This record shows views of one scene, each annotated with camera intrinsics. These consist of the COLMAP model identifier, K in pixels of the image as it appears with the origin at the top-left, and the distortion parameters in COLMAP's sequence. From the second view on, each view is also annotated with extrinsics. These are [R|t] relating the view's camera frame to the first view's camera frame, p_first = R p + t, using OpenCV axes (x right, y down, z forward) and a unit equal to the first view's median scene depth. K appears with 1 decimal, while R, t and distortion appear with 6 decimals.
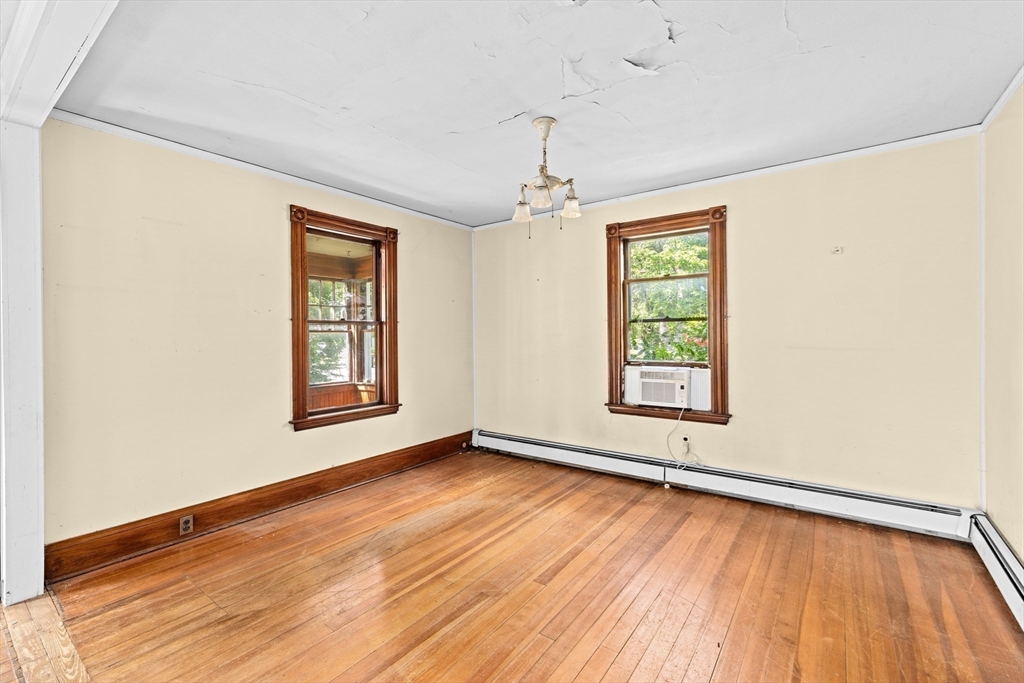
lens RADIAL K [[440.8, 0, 513.0], [0, 440.8, 339.9], [0, 0, 1]] dist [-0.000674, 0.001687]
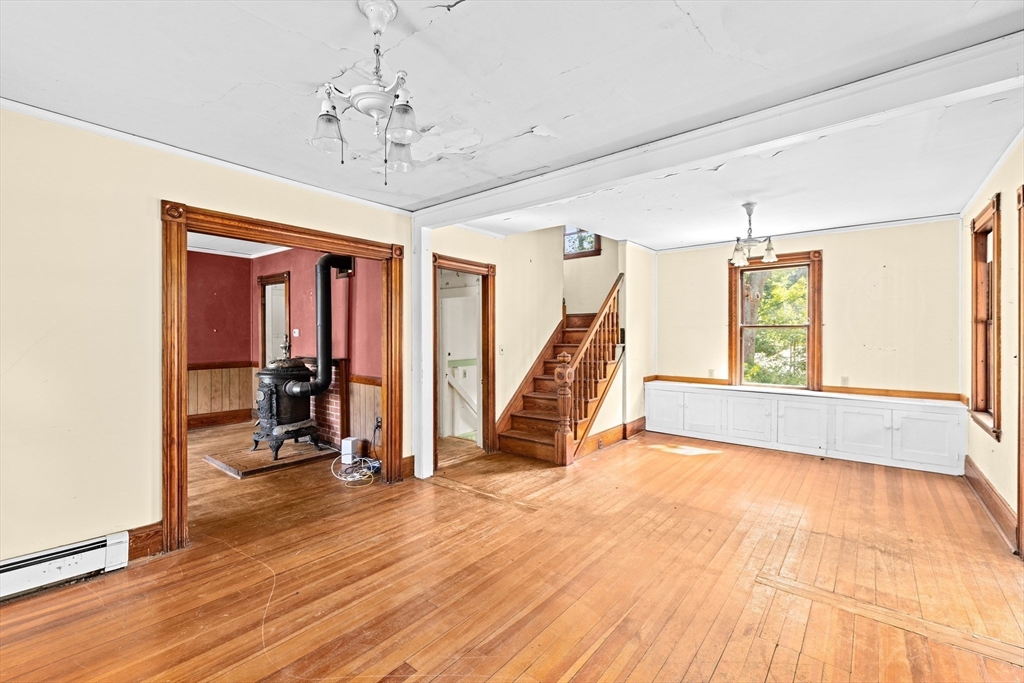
lens RADIAL K [[440.8, 0, 511.8], [0, 440.8, 338.9], [0, 0, 1]] dist [-0.000674, 0.001687]
pose [[-0.998779, 0.008480, 0.048678, -0.127874], [0.009541, 0.999721, 0.021603, -0.024787], [-0.048481, 0.022041, -0.998581, 1.419448]]
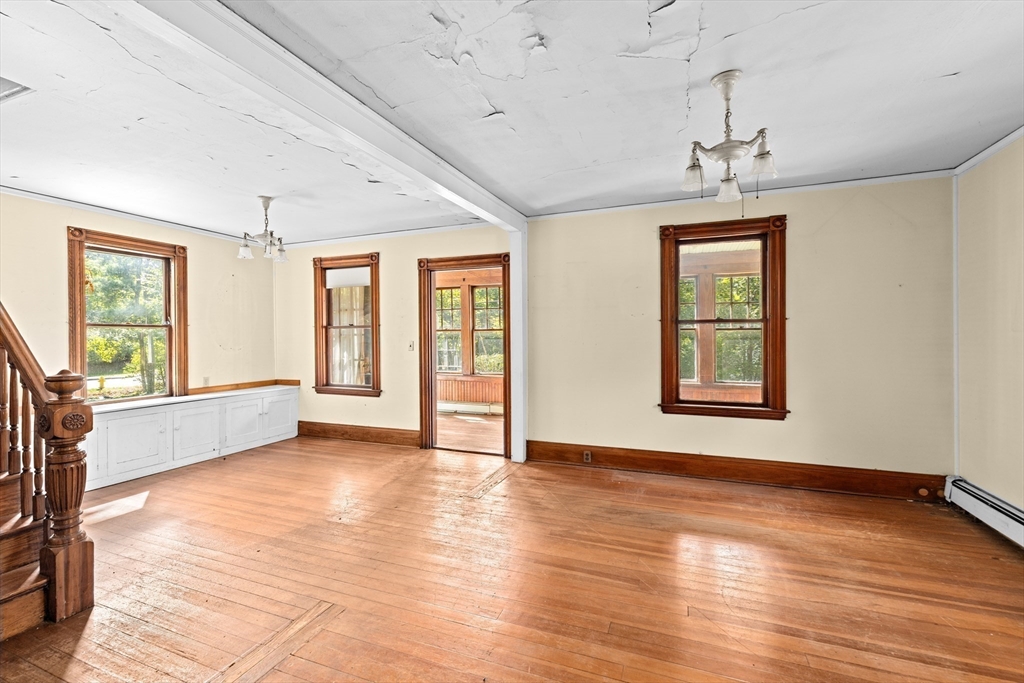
lens RADIAL K [[440.8, 0, 509.8], [0, 440.8, 337.6], [0, 0, 1]] dist [-0.000674, 0.001687]
pose [[0.254943, 0.009909, -0.966905, 0.675201], [-0.007378, 0.999938, 0.008302, -0.007487], [0.966928, 0.005017, 0.255001, 0.341039]]
